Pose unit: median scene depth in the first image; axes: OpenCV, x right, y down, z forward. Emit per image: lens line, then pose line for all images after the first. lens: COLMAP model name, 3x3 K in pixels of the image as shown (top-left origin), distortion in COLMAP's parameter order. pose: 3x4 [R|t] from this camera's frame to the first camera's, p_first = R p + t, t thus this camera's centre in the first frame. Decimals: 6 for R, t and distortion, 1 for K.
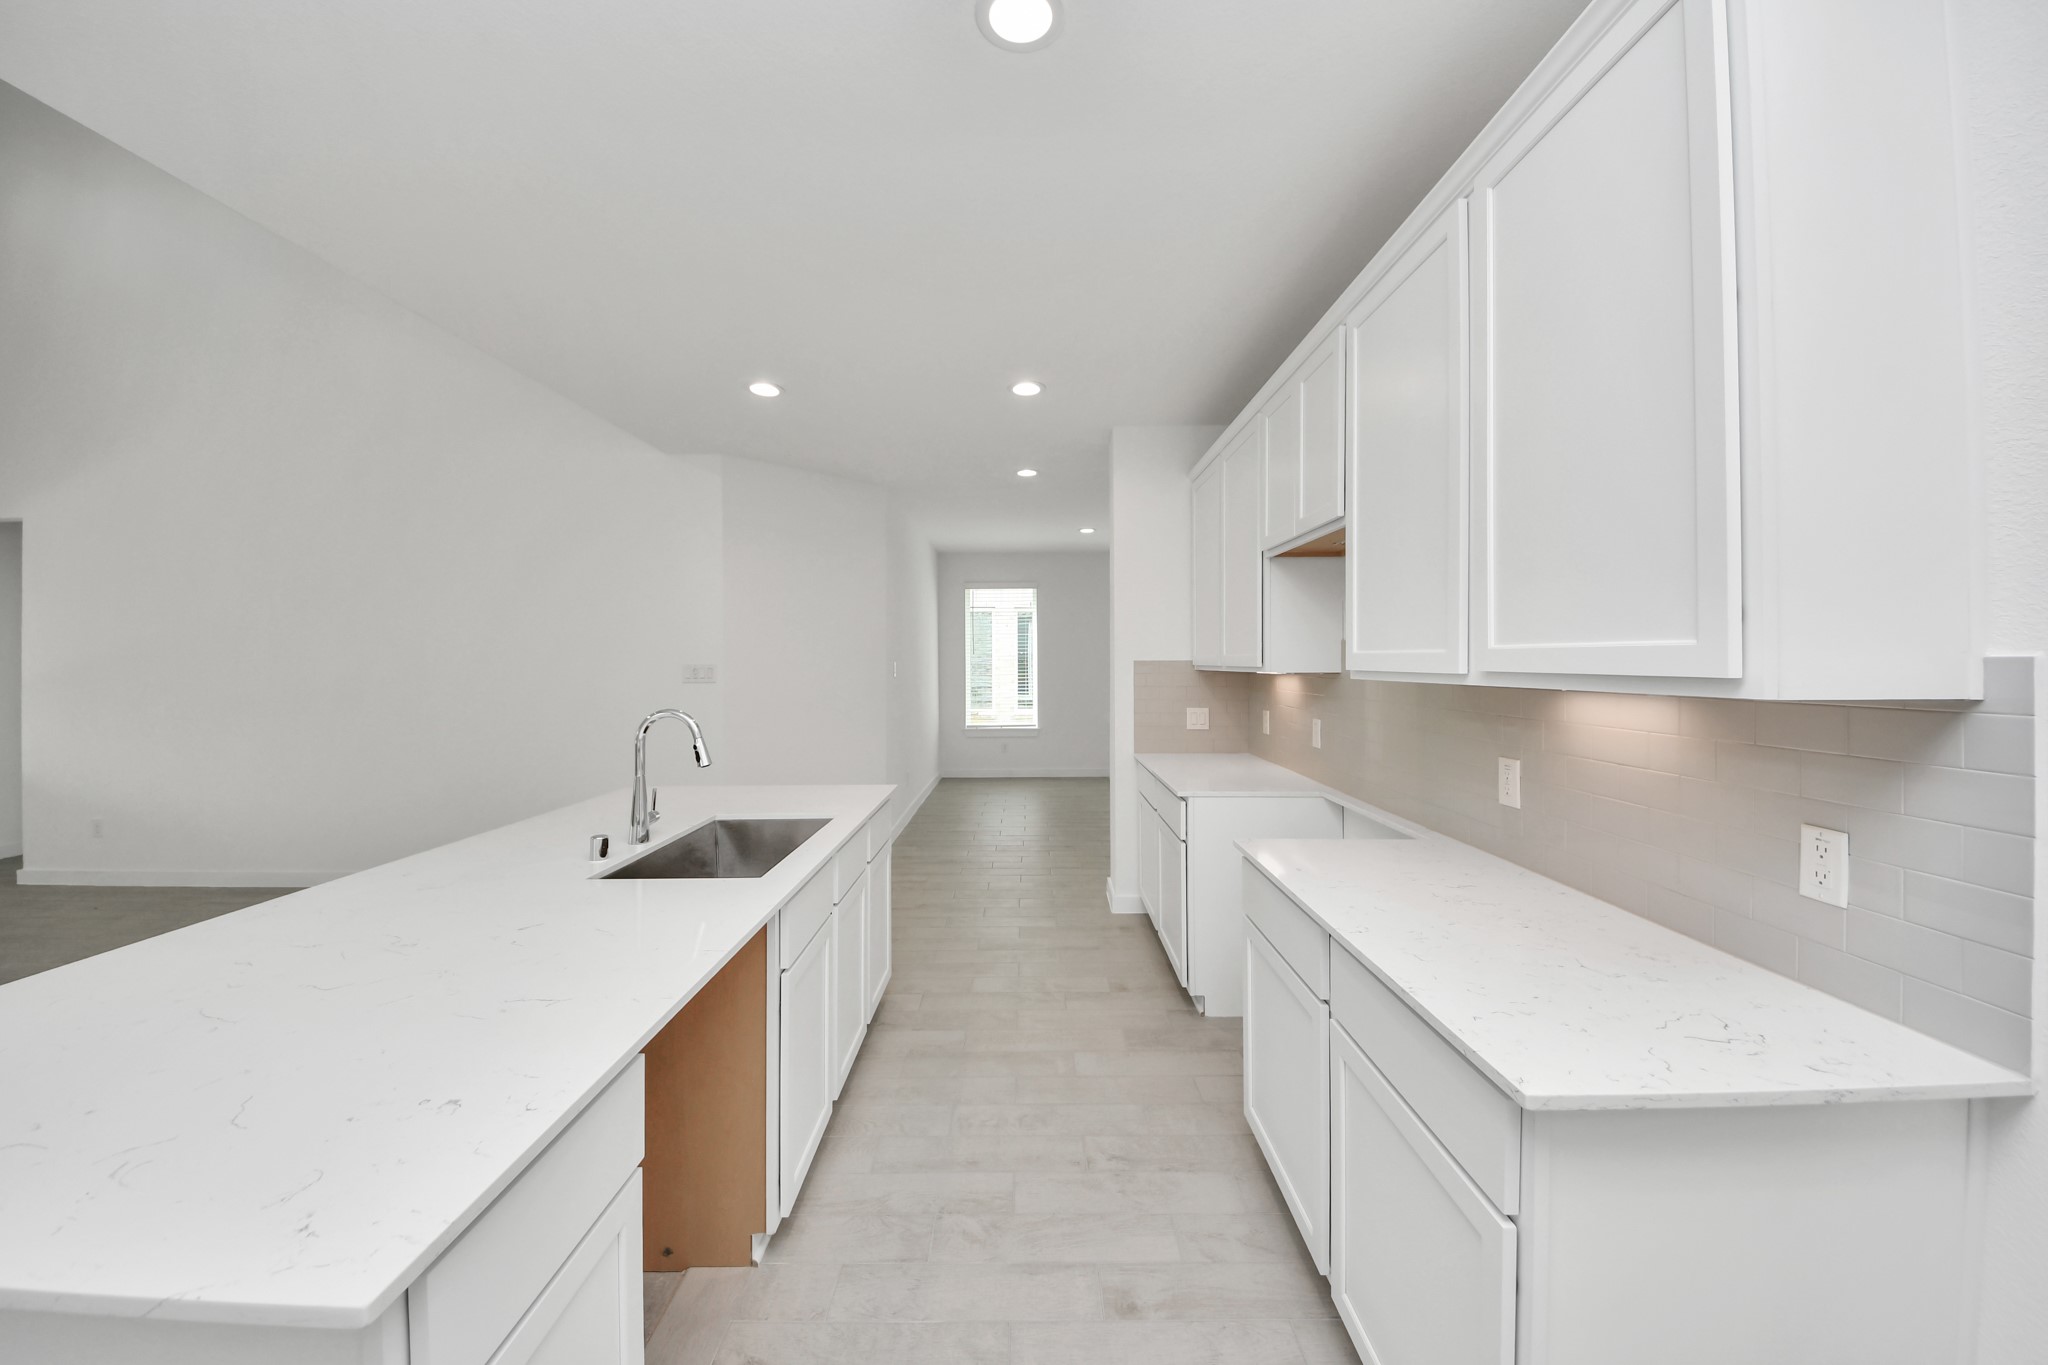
lens RADIAL K [[723.5, 0, 1032.6], [0, 723.5, 654.2], [0, 0, 1]] dist [0.001607, -0.006337]
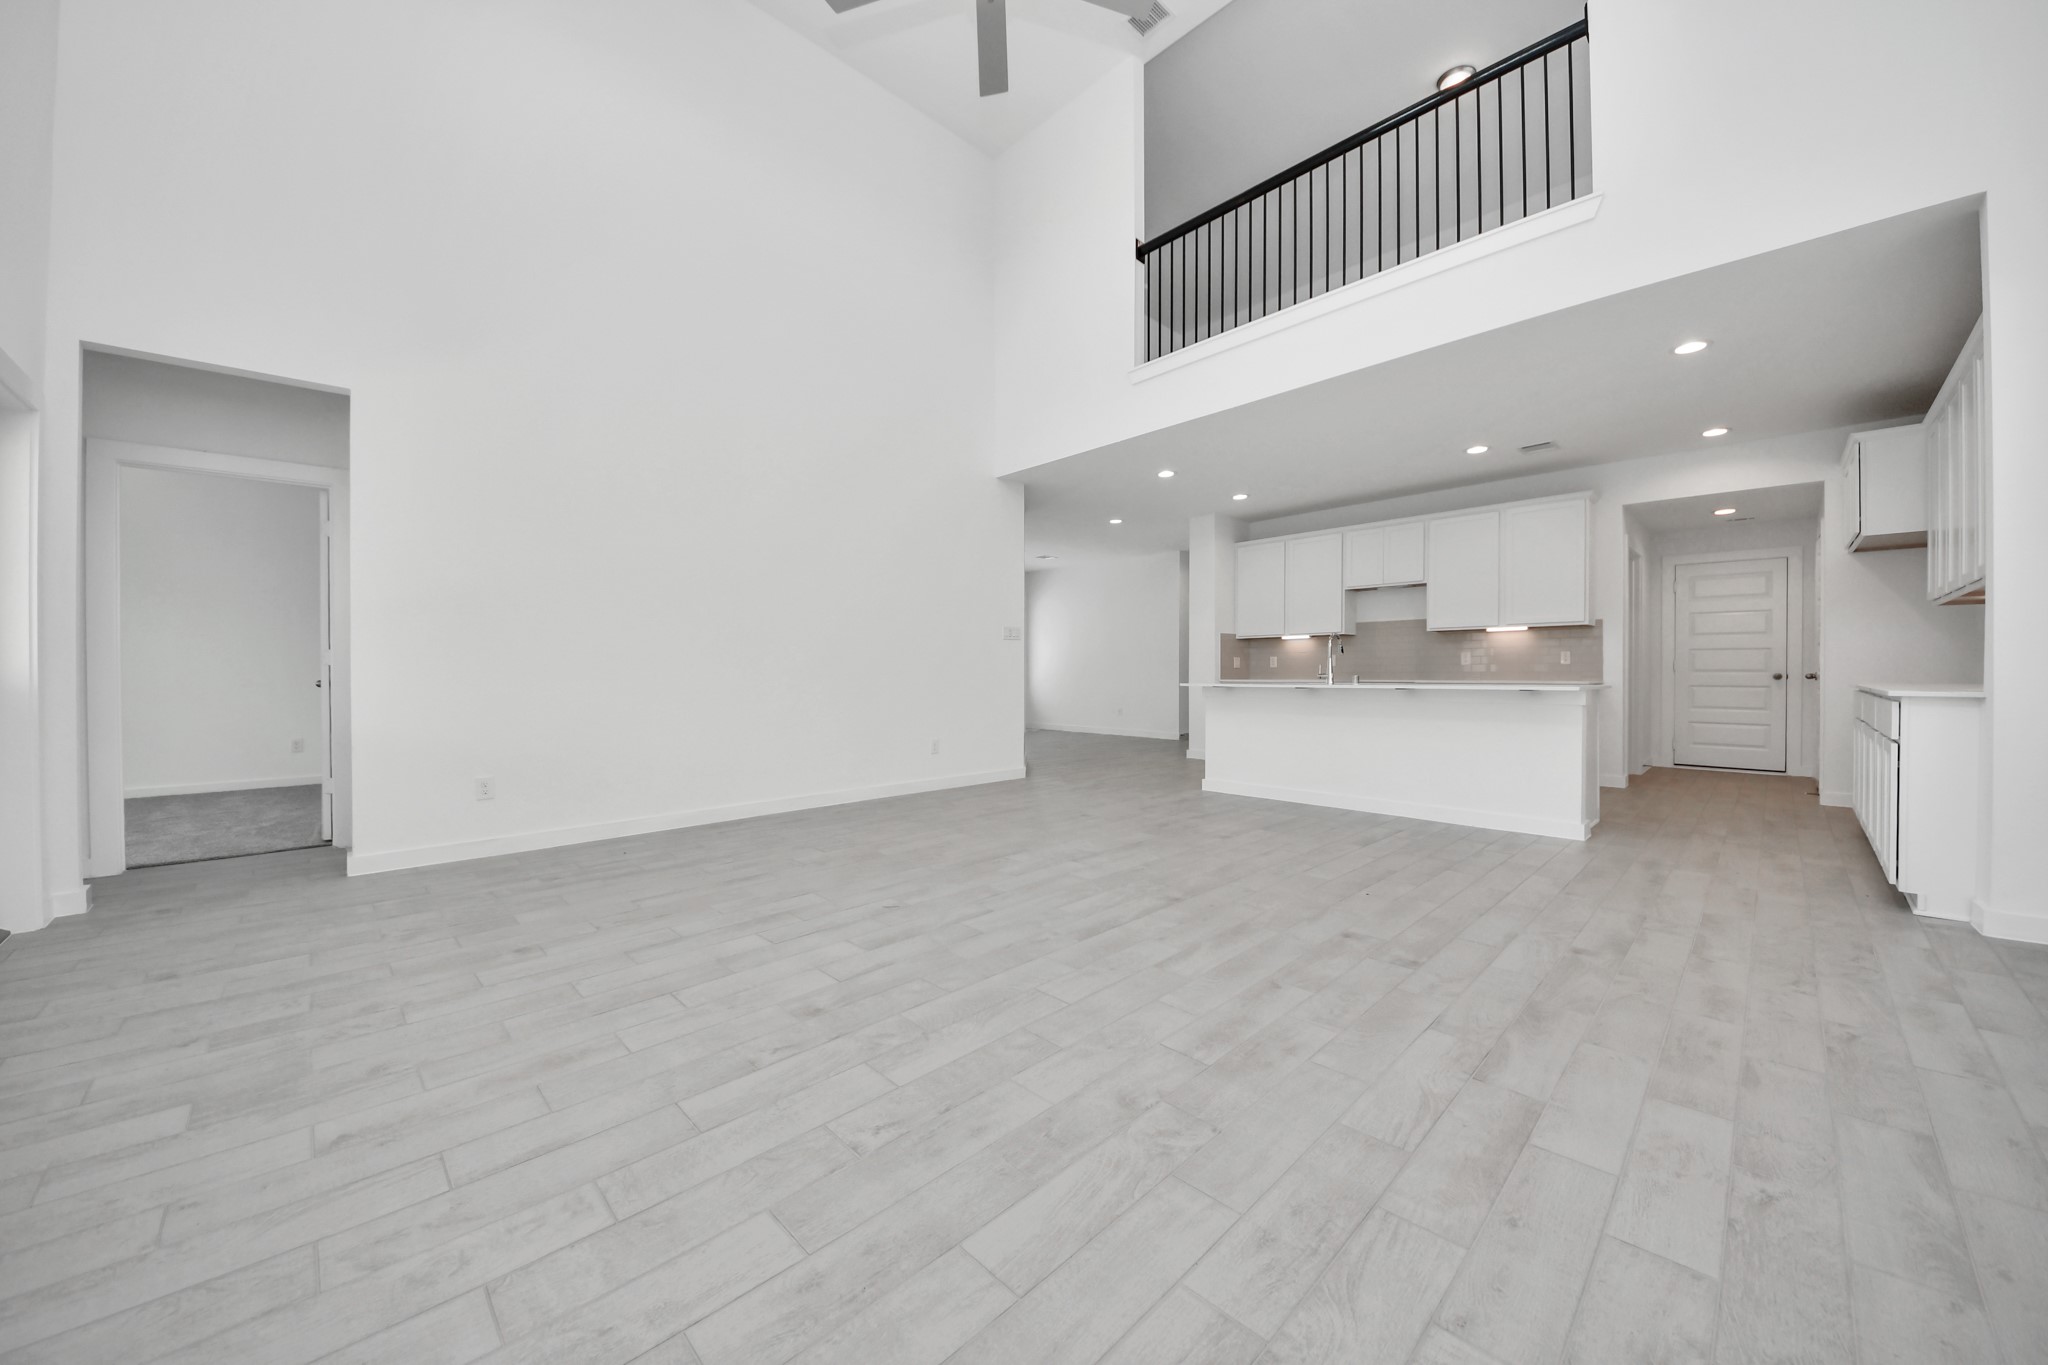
lens RADIAL K [[736.9, 0, 1012.1], [0, 736.9, 679.0], [0, 0, 1]] dist [0.015242, -0.020416]
pose [[0.730395, -0.004191, 0.683012, -2.554438], [-0.003068, 0.999951, 0.009416, 0.181773], [-0.683018, -0.008973, 0.730346, -0.110369]]
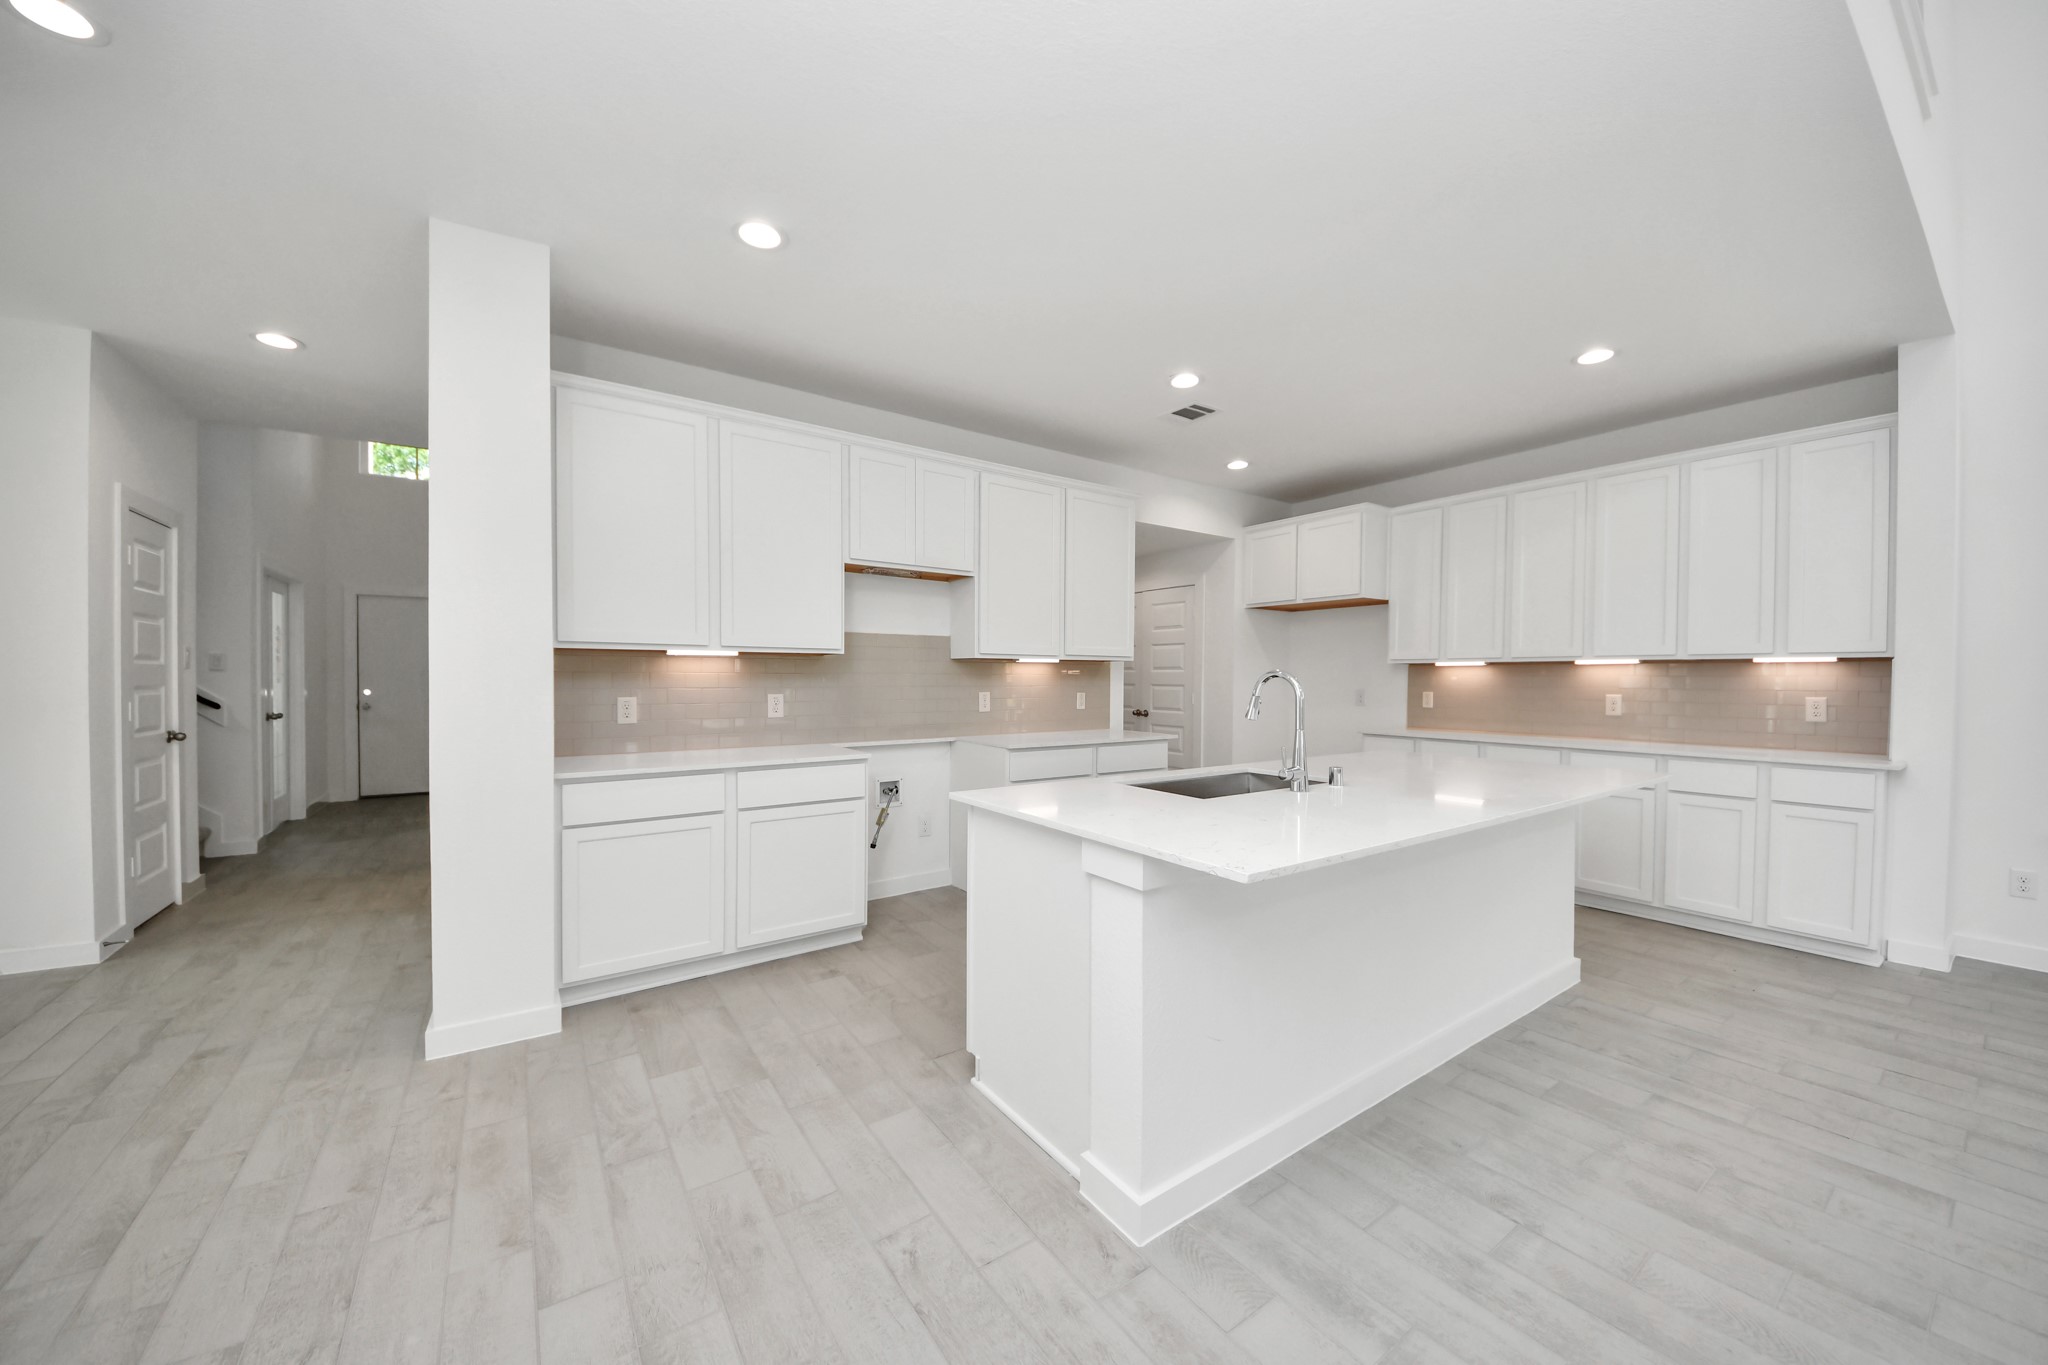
lens RADIAL K [[721.2, 0, 1026.4], [0, 721.2, 685.9], [0, 0, 1]] dist [0.001532, -0.008566]
pose [[-0.559270, -0.009616, 0.828930, -0.987391], [-0.006627, 0.999953, 0.007129, 0.077555], [-0.828959, -0.001506, -0.559307, 1.586038]]
